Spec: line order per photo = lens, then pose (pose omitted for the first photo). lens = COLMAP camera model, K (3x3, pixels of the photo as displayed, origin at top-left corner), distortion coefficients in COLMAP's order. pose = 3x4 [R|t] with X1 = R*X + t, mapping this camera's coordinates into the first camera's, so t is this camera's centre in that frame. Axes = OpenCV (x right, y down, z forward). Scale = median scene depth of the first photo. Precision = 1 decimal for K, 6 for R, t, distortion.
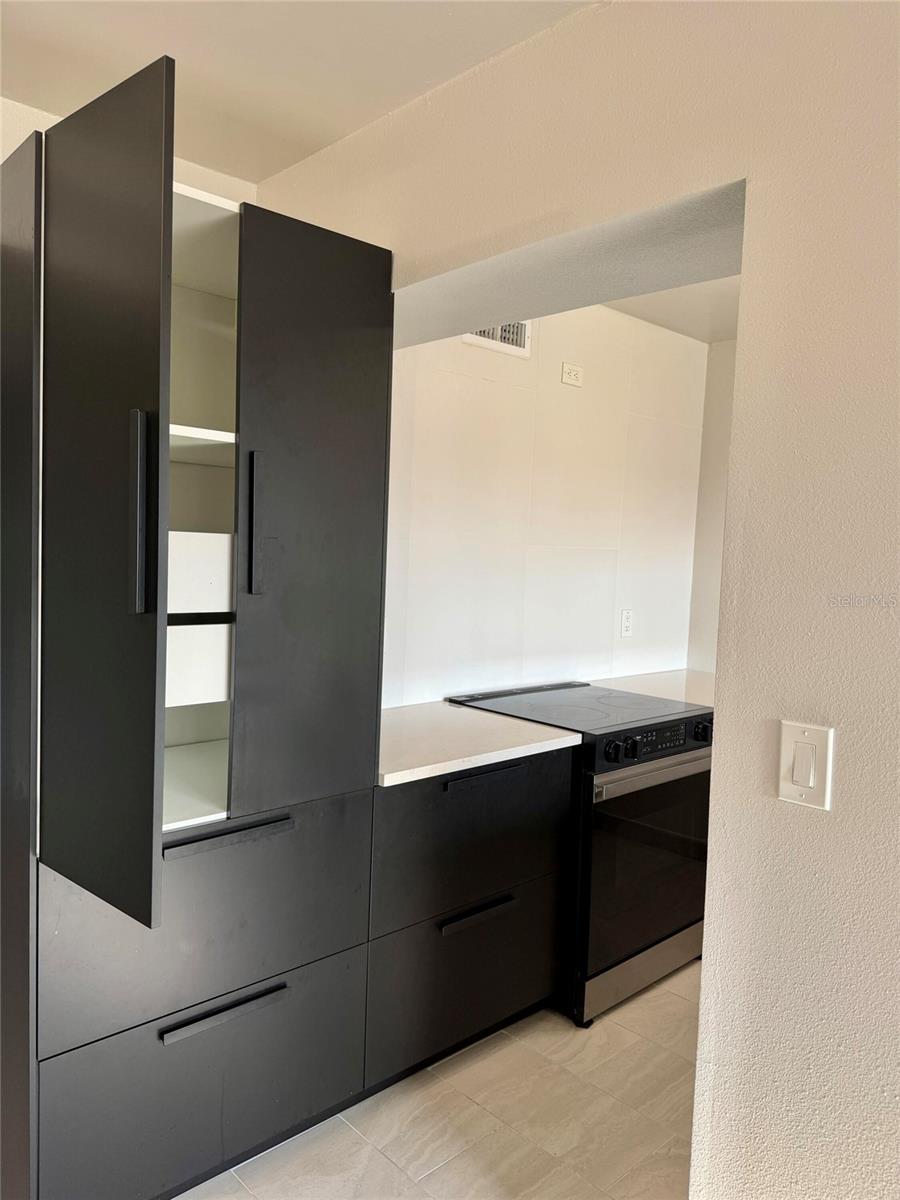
lens RADIAL K [[850.8, 0, 453.2], [0, 850.8, 601.1], [0, 0, 1]] dist [0.049113, -0.047275]
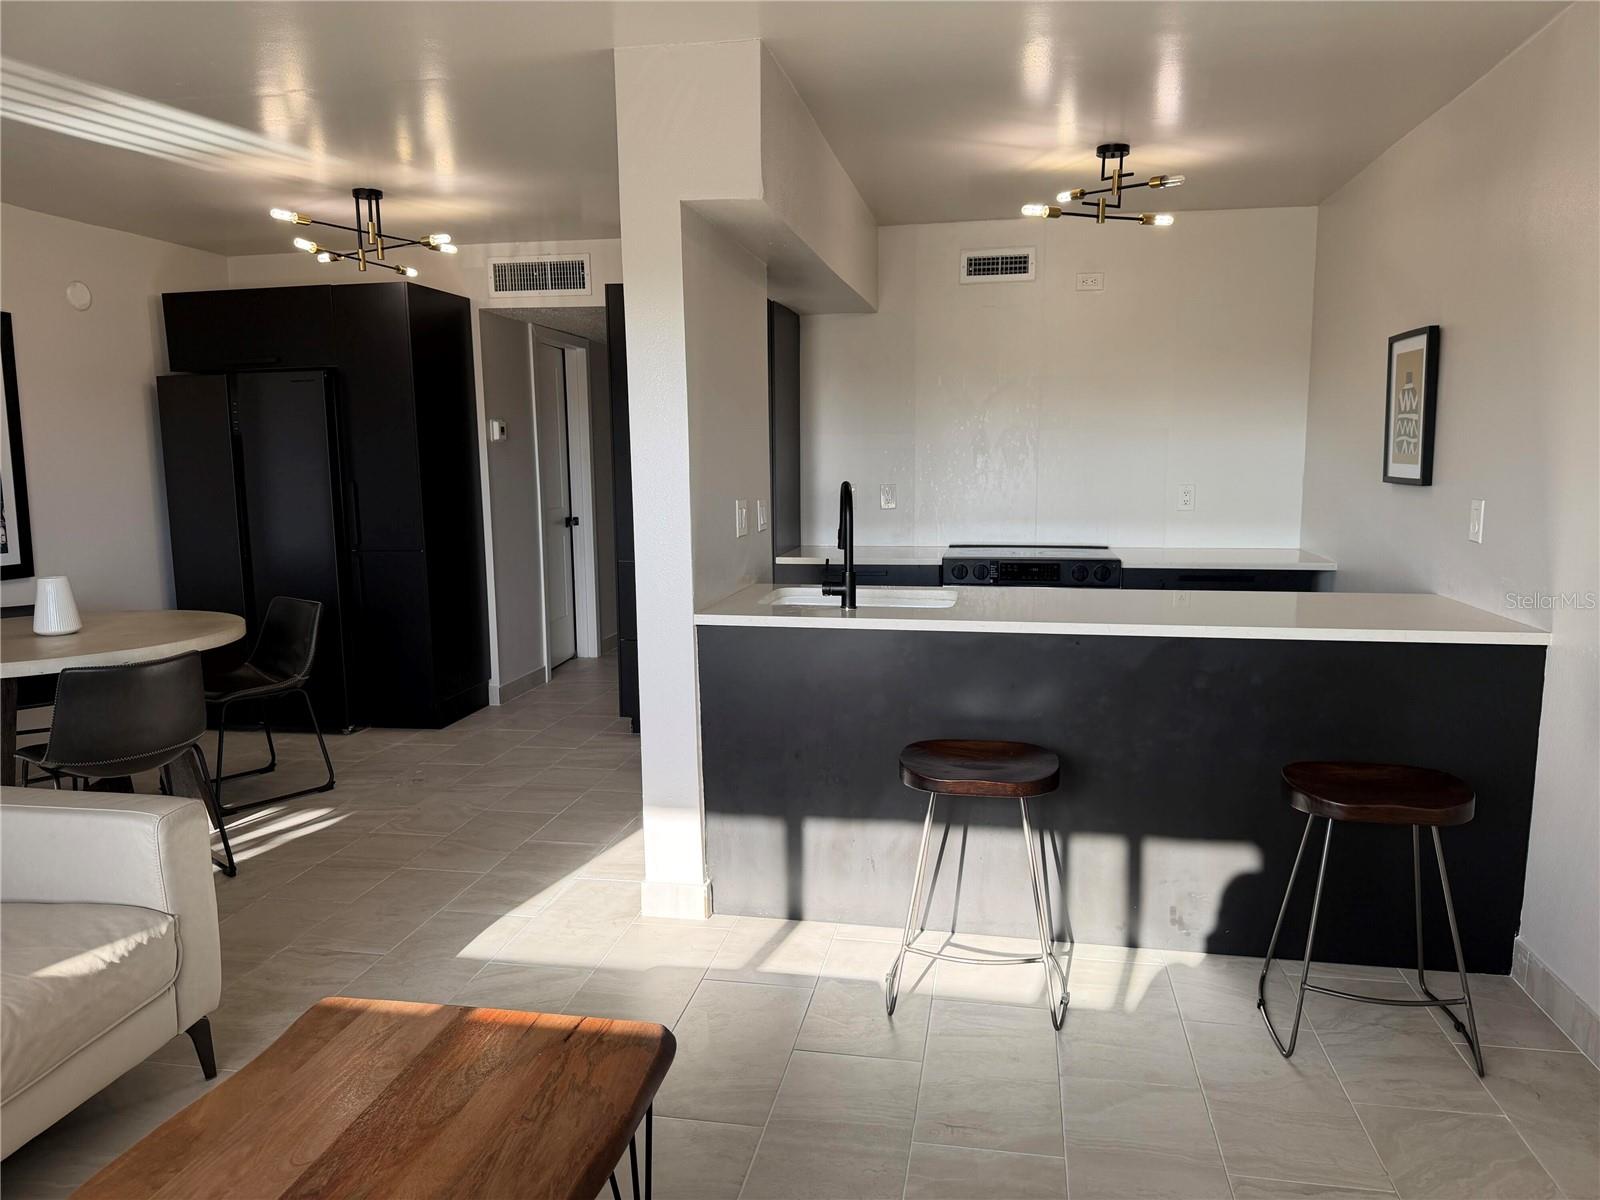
lens RADIAL K [[1134.5, 0, 797.5], [0, 1134.5, 606.9], [0, 0, 1]] dist [0.049113, -0.047275]
pose [[0.586370, 0.069400, -0.807065, 1.962384], [-0.026038, 0.997423, 0.066851, 0.144220], [0.809625, -0.018185, 0.586666, -0.430689]]
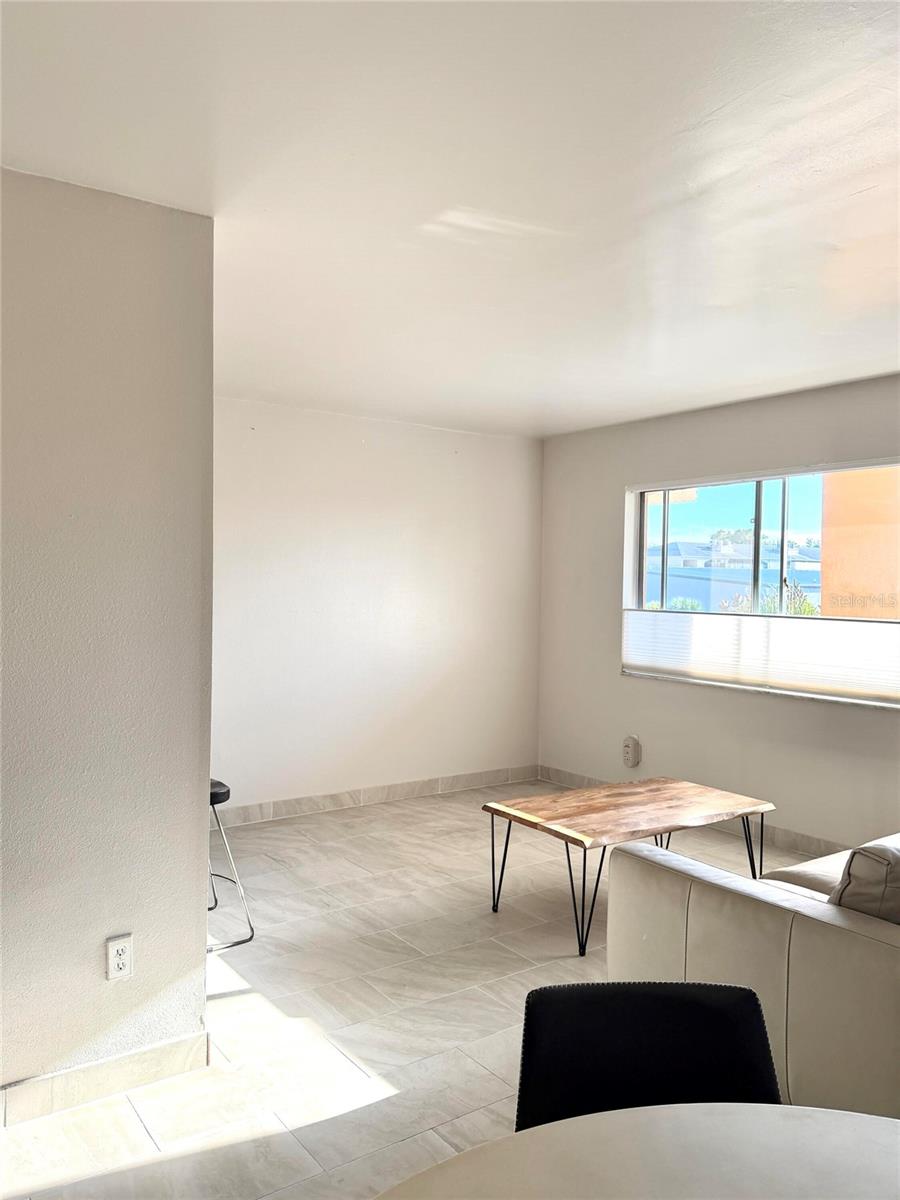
lens RADIAL K [[910.4, 0, 456.3], [0, 910.4, 594.9], [0, 0, 1]] dist [0.026307, -0.050528]
pose [[0.122595, -0.058929, 0.990706, -0.639377], [0.056631, 0.997025, 0.052297, 0.000221], [-0.990840, 0.049694, 0.125567, -0.193716]]
